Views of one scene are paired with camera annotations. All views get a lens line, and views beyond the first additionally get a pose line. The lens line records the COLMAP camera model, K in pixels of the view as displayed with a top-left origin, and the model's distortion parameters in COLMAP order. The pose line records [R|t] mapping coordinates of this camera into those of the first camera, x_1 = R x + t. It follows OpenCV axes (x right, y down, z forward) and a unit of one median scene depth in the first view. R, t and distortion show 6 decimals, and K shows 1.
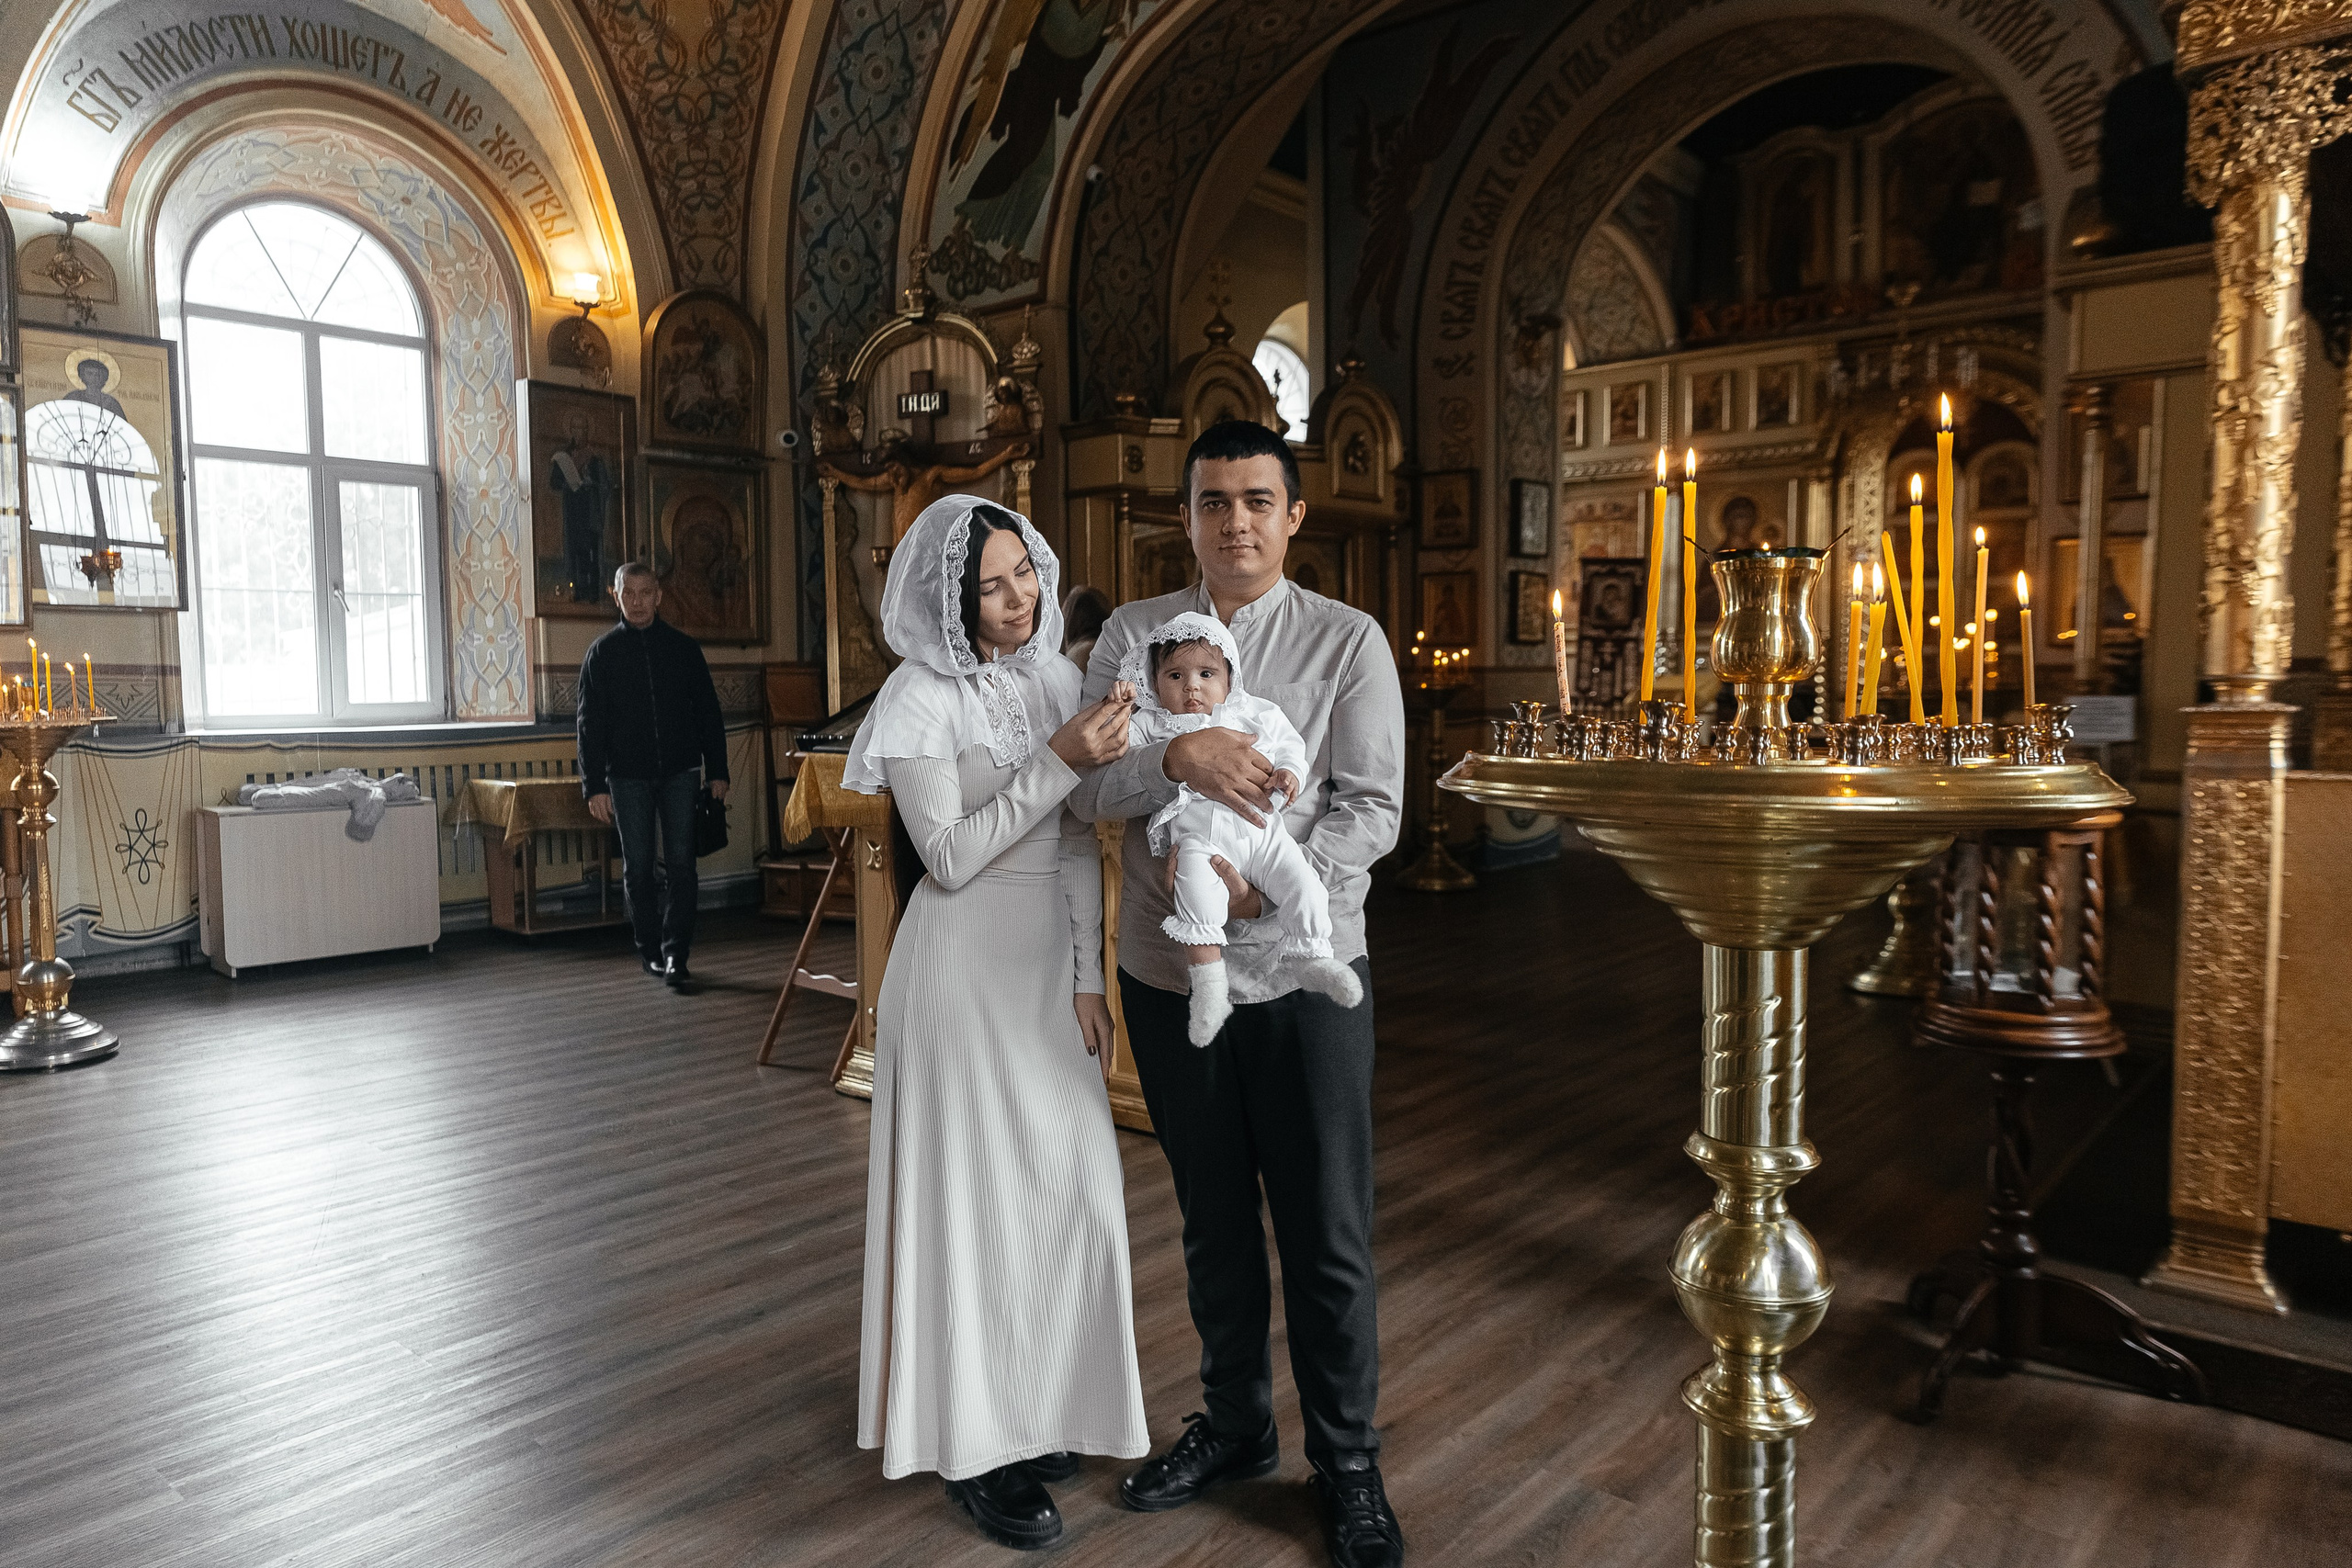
lens RADIAL K [[1553.3, 0, 1181.3], [0, 1553.3, 782.4], [0, 0, 1]] dist [0.010071, -0.000538]
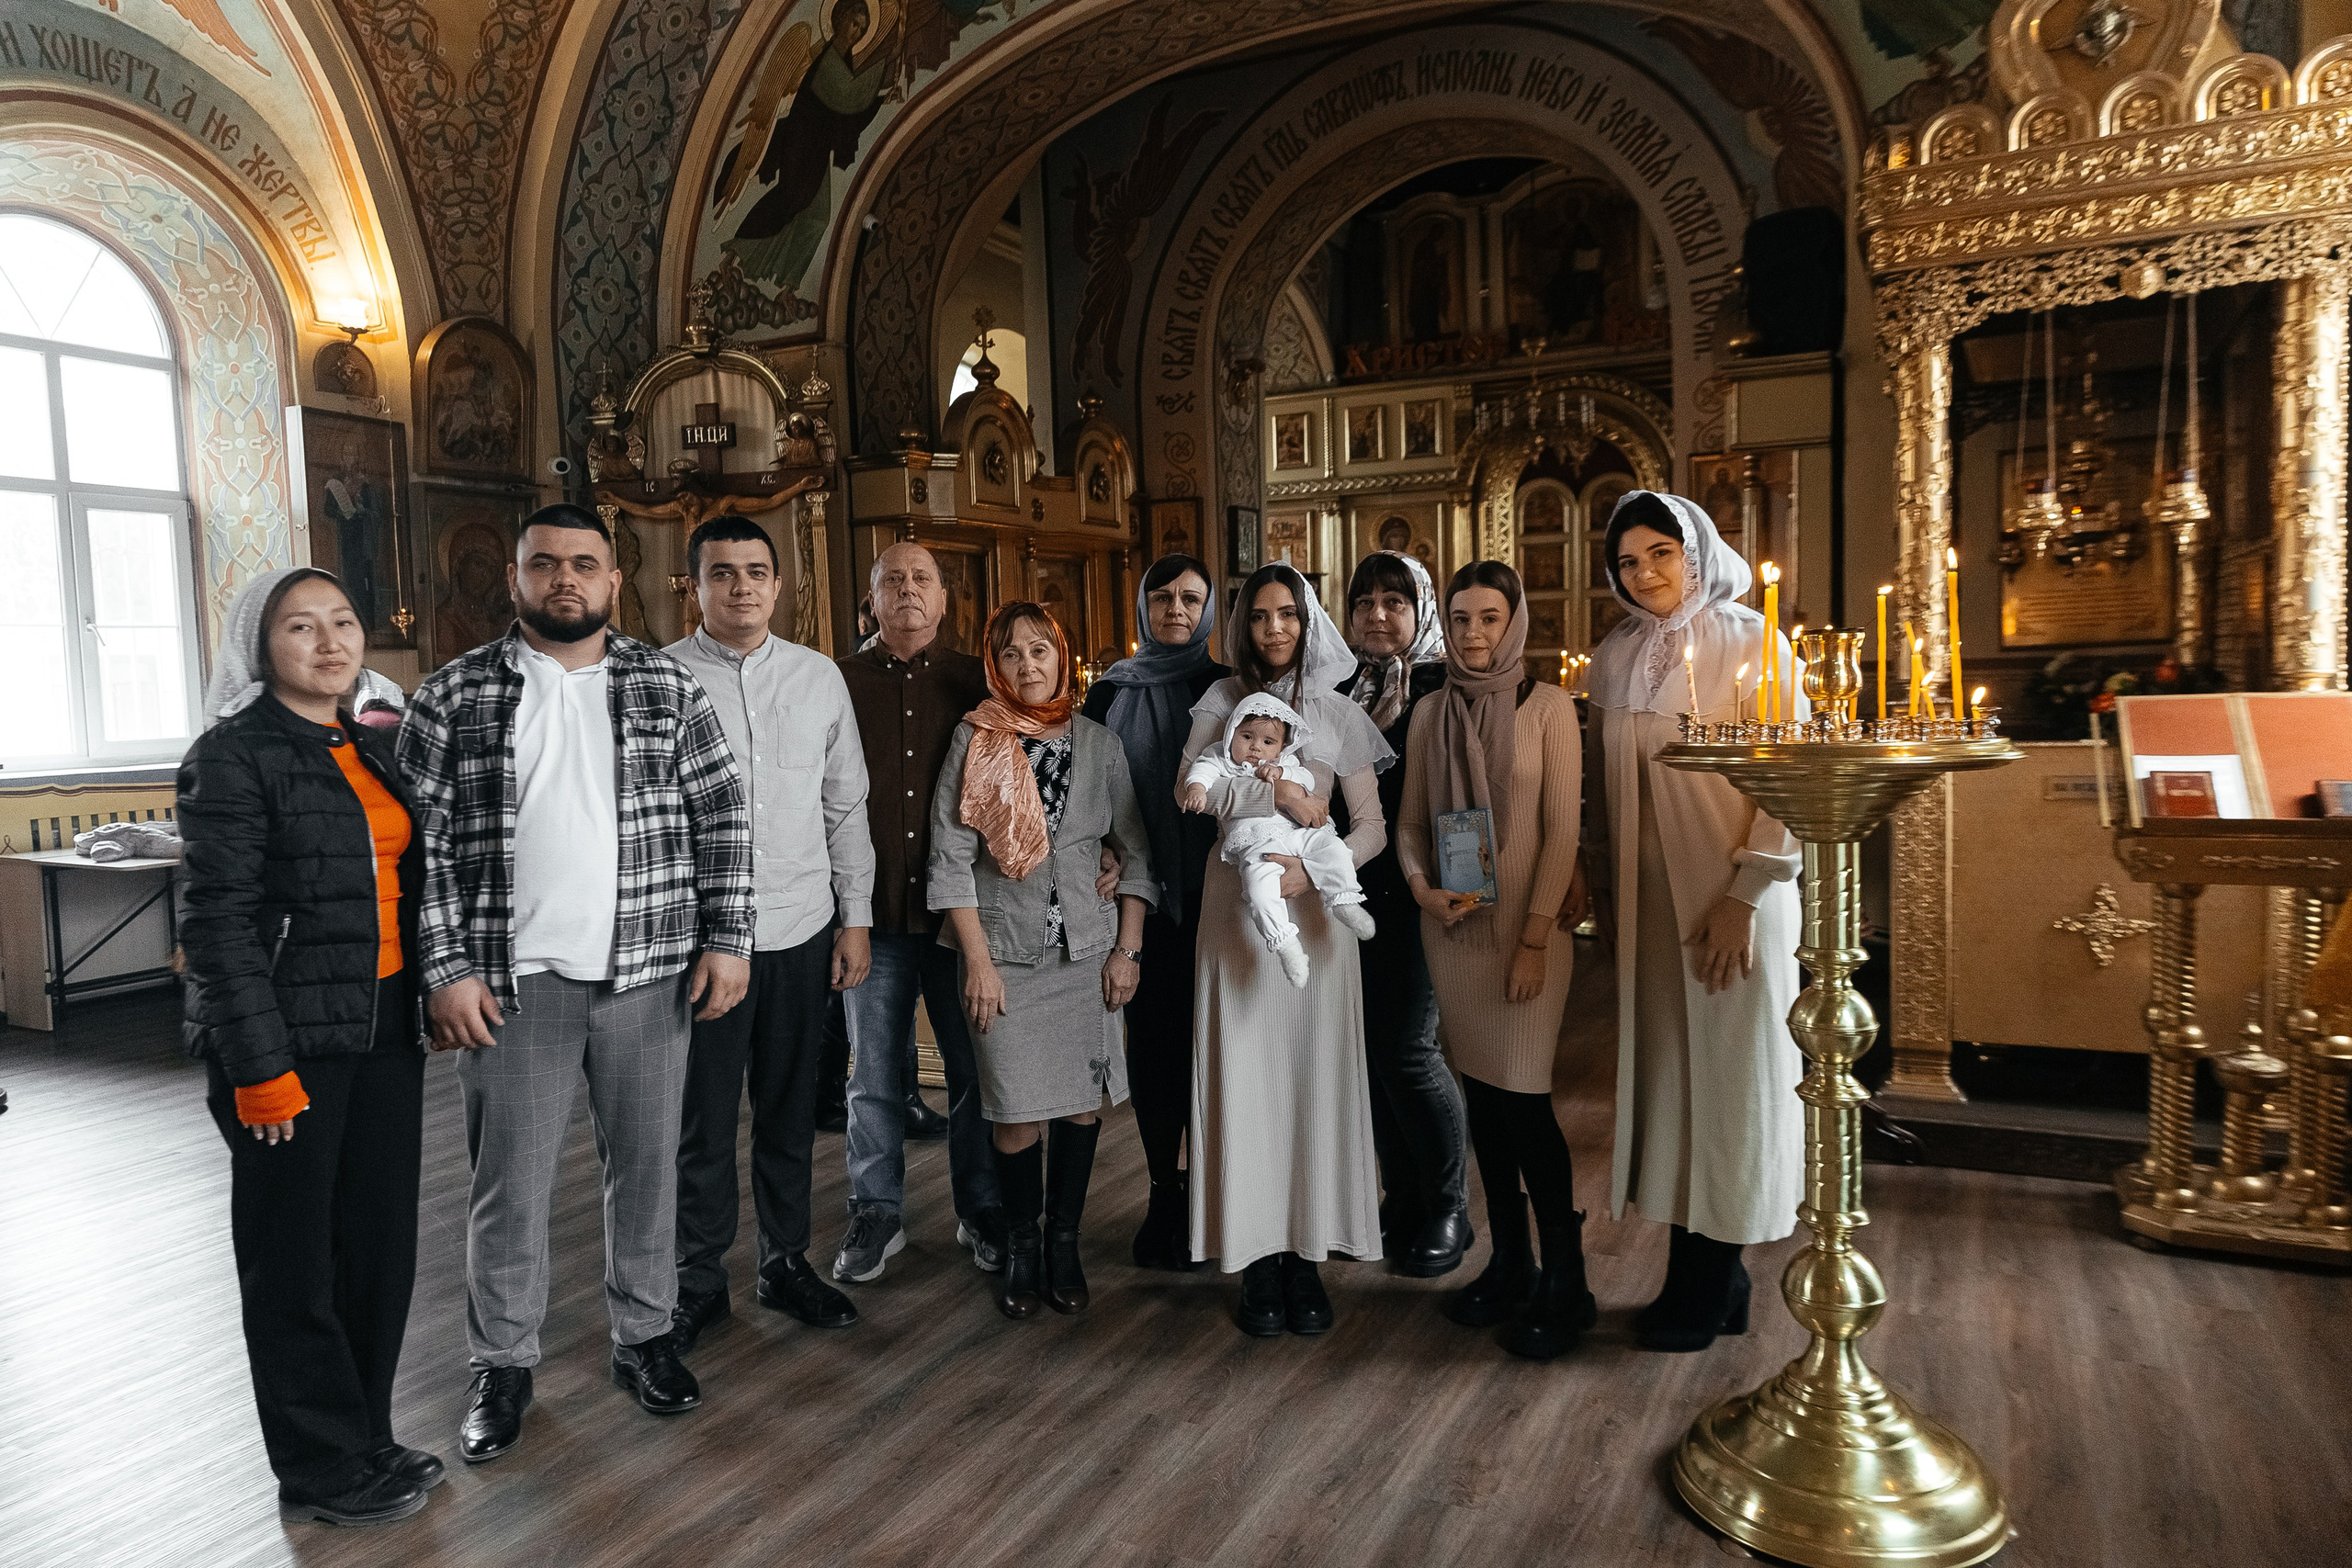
lens RADIAL K [[1585.1, 0, 1180.7], [0, 1585.1, 784.5], [0, 0, 1]] dist [0.010605, -0.000876]
pose [[0.966904, -0.039149, 0.252118, -0.141980], [0.040152, 0.999193, 0.001168, 0.000585], [-0.251961, 0.008994, 0.967696, -0.104843]]
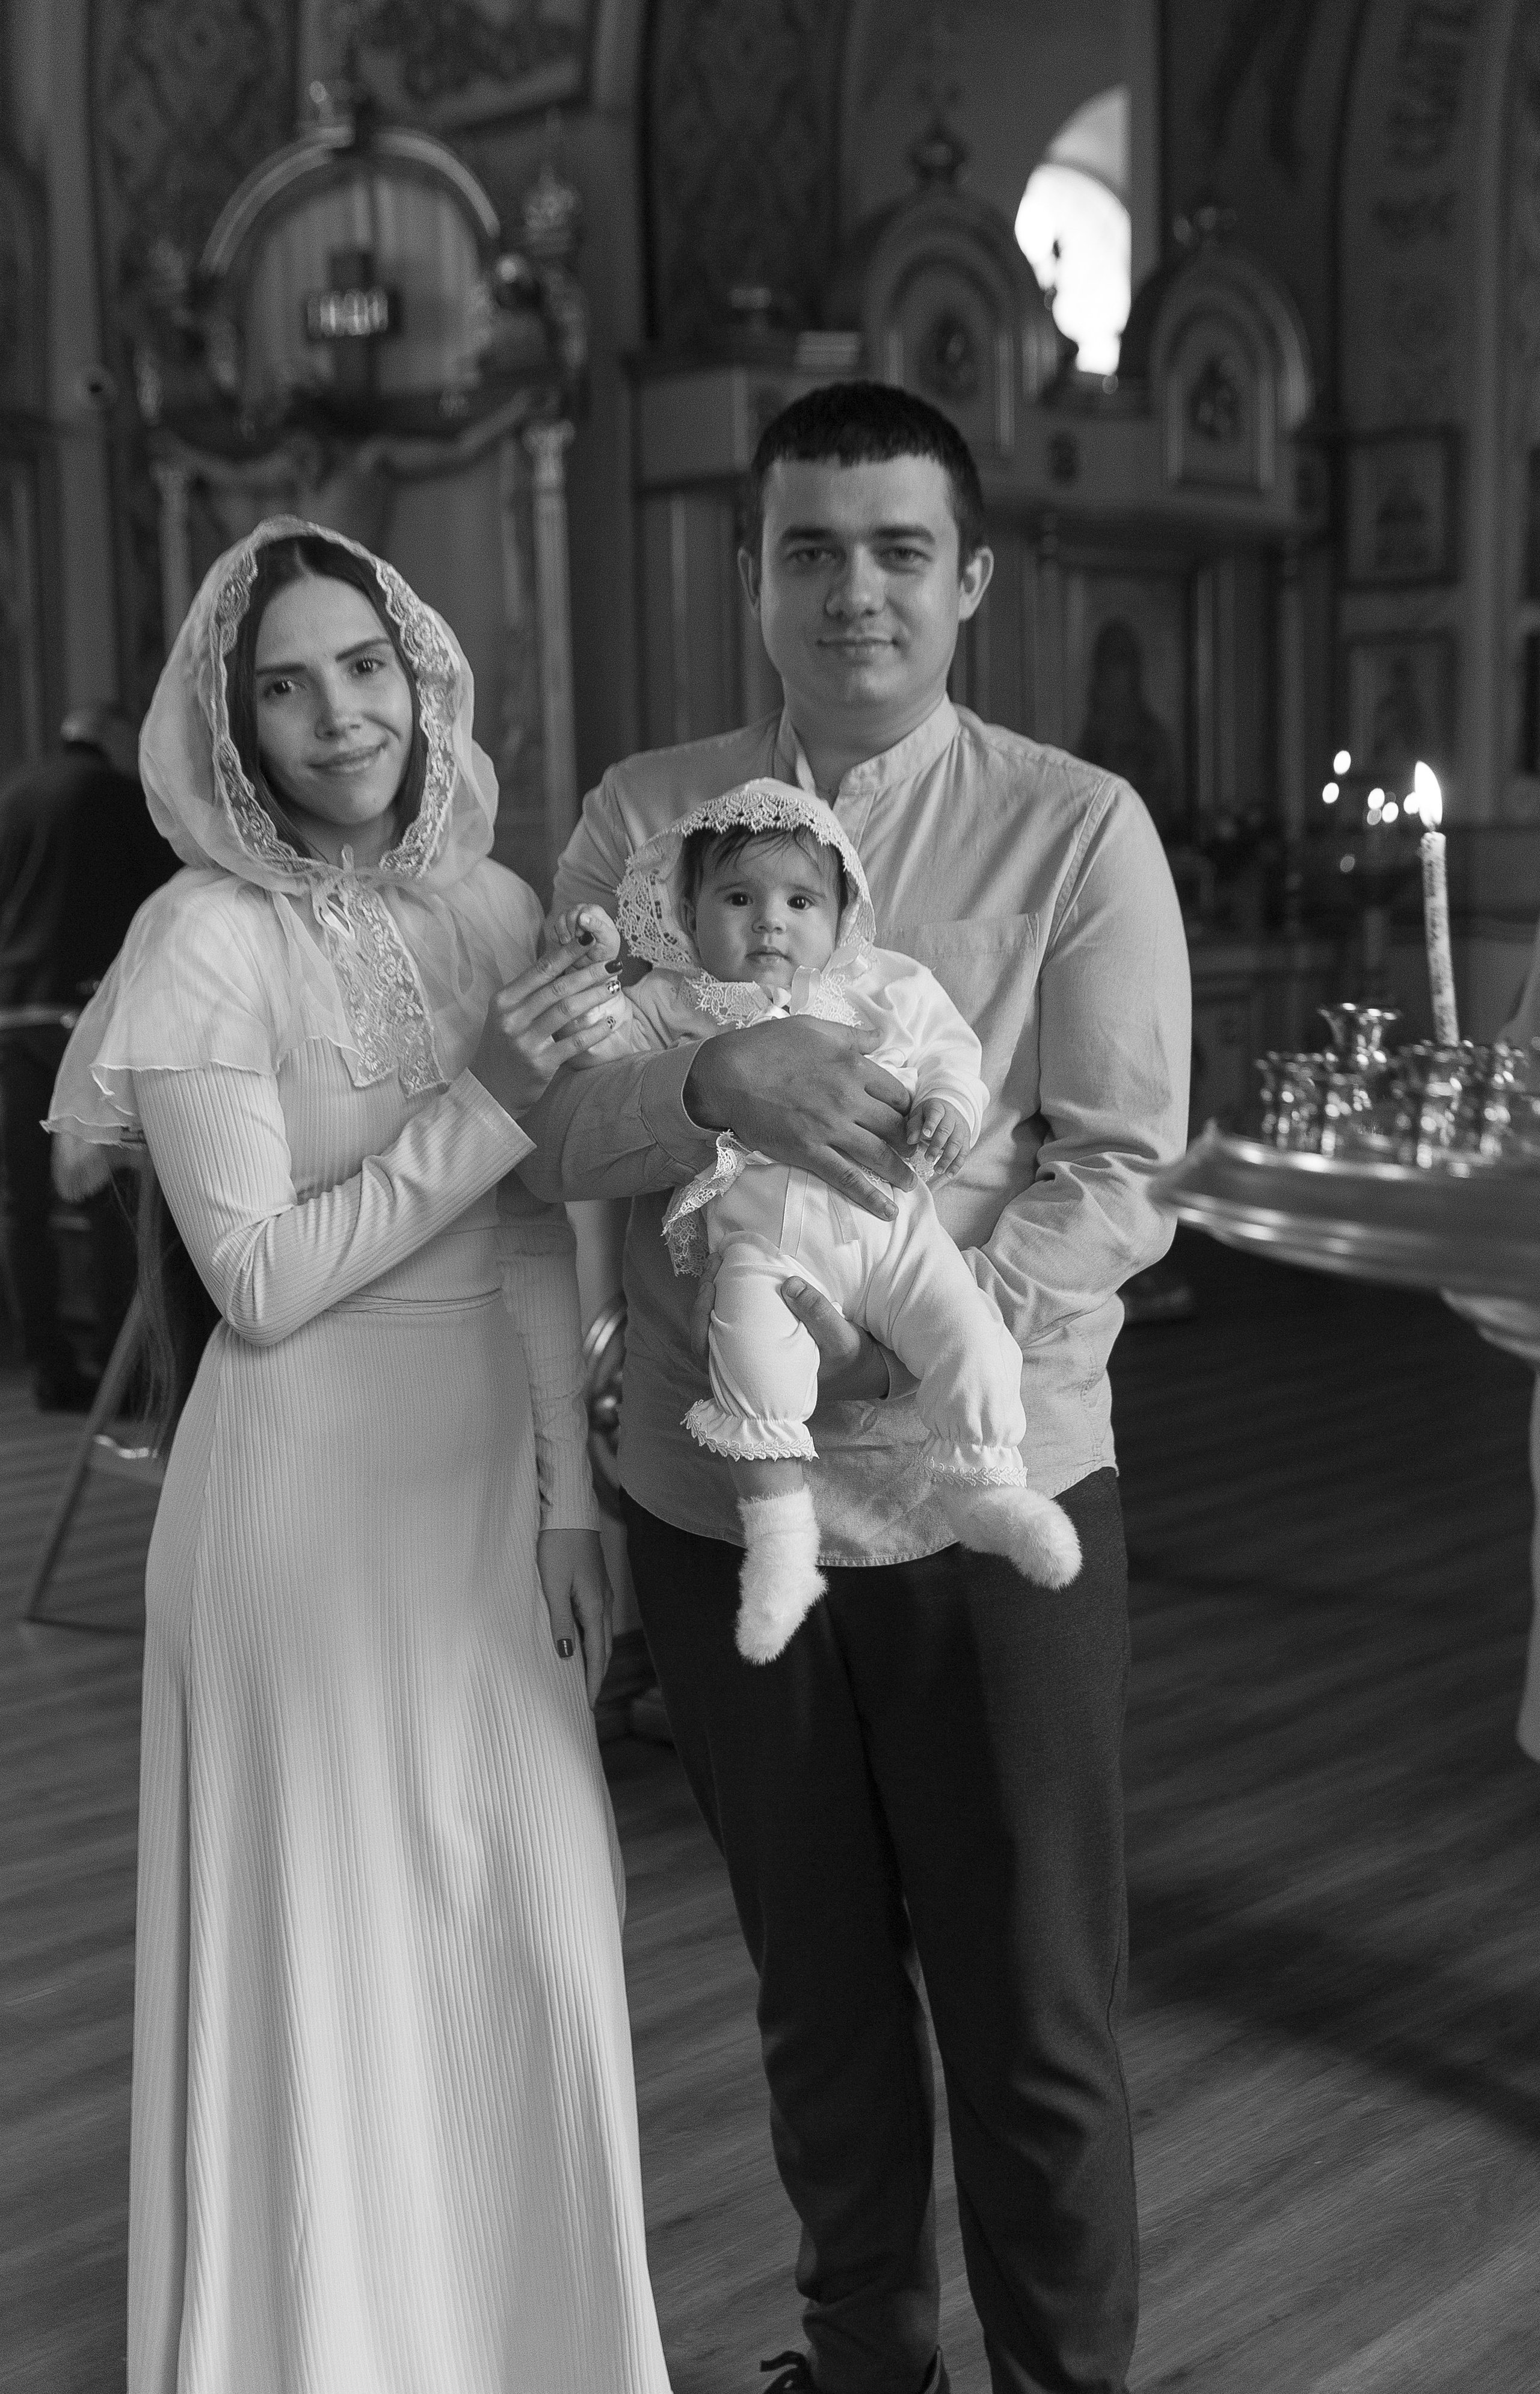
lens RADIAL K [[3006.9, 0, 771.0], [0, 3006.9, 1198.4], [0, 0, 1]] dist [-0.000291, 0.030475]
pose [[0.998936, -0.002836, -0.046022, 0.015201], [0.005303, 0.998550, 0.053572, -0.007499], [0.045803, -0.053759, 0.997503, 0.011147]]
